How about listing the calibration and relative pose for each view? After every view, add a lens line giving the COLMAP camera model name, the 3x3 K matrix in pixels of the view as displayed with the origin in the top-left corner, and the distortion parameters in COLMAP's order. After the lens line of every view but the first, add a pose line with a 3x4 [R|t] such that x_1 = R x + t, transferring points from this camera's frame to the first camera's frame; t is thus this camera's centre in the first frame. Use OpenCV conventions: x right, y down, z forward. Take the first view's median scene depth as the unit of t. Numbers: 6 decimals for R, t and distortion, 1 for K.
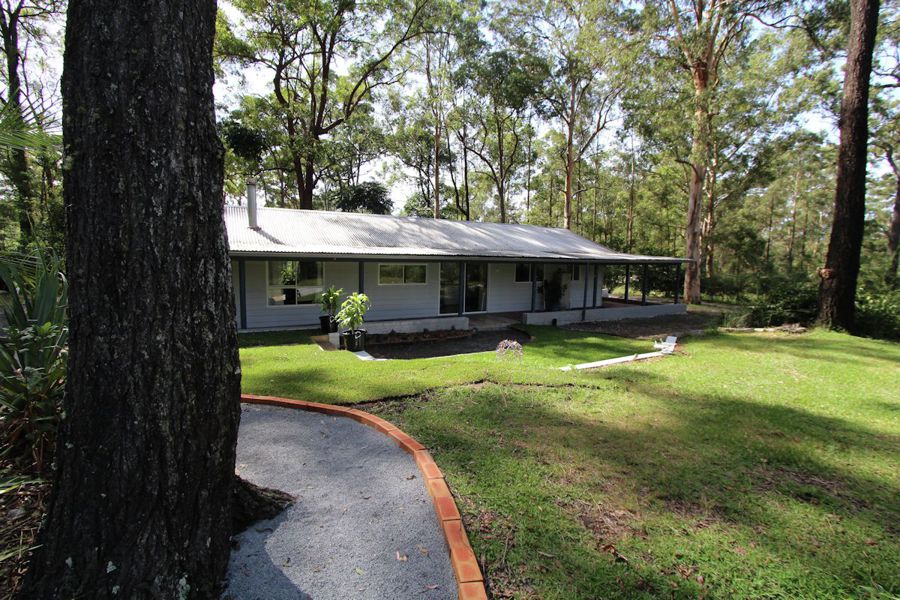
lens RADIAL K [[412.9, 0, 453.9], [0, 412.9, 290.9], [0, 0, 1]] dist [-0.013200, 0.000810]
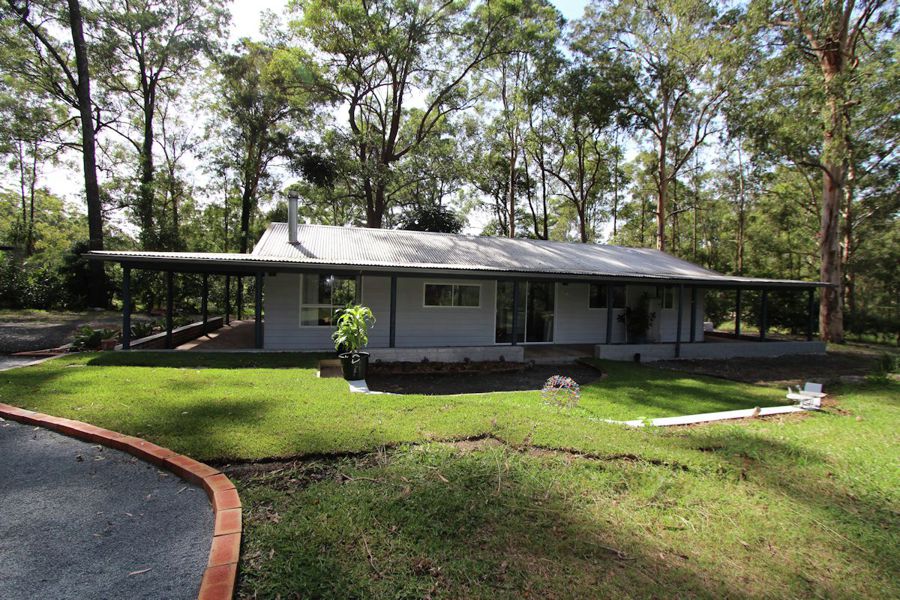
lens RADIAL K [[412.9, 0, 453.9], [0, 412.9, 290.9], [0, 0, 1]] dist [-0.013200, 0.000810]
pose [[0.978555, 0.008903, -0.205792, 0.042334], [-0.025812, 0.996491, -0.079626, 0.013769], [0.204361, 0.083230, 0.975351, 0.101960]]
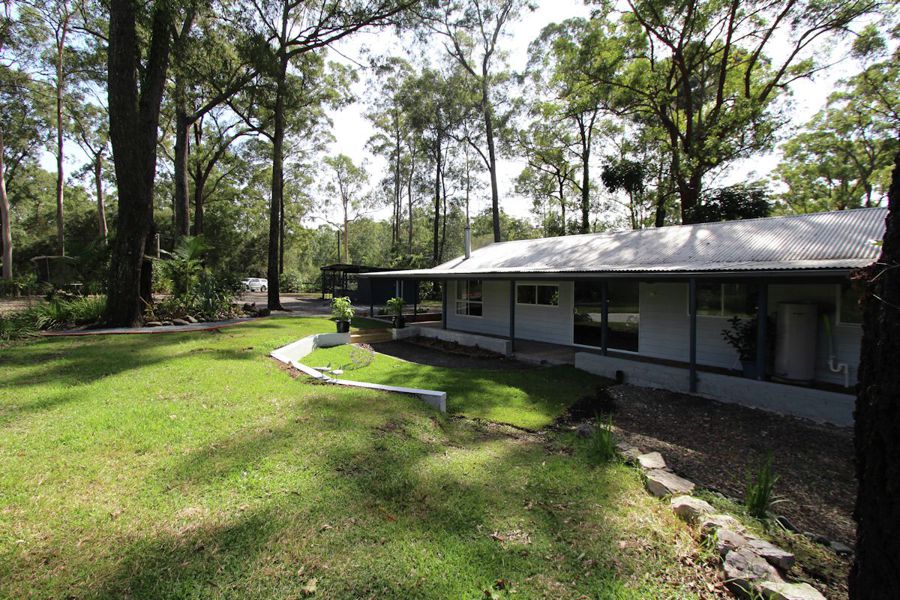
lens RADIAL K [[412.9, 0, 453.9], [0, 412.9, 290.9], [0, 0, 1]] dist [-0.013200, 0.000810]
pose [[0.150344, -0.003388, -0.988628, 0.553093], [-0.103299, 0.994467, -0.019117, -0.008242], [0.983222, 0.104999, 0.149163, 0.454531]]
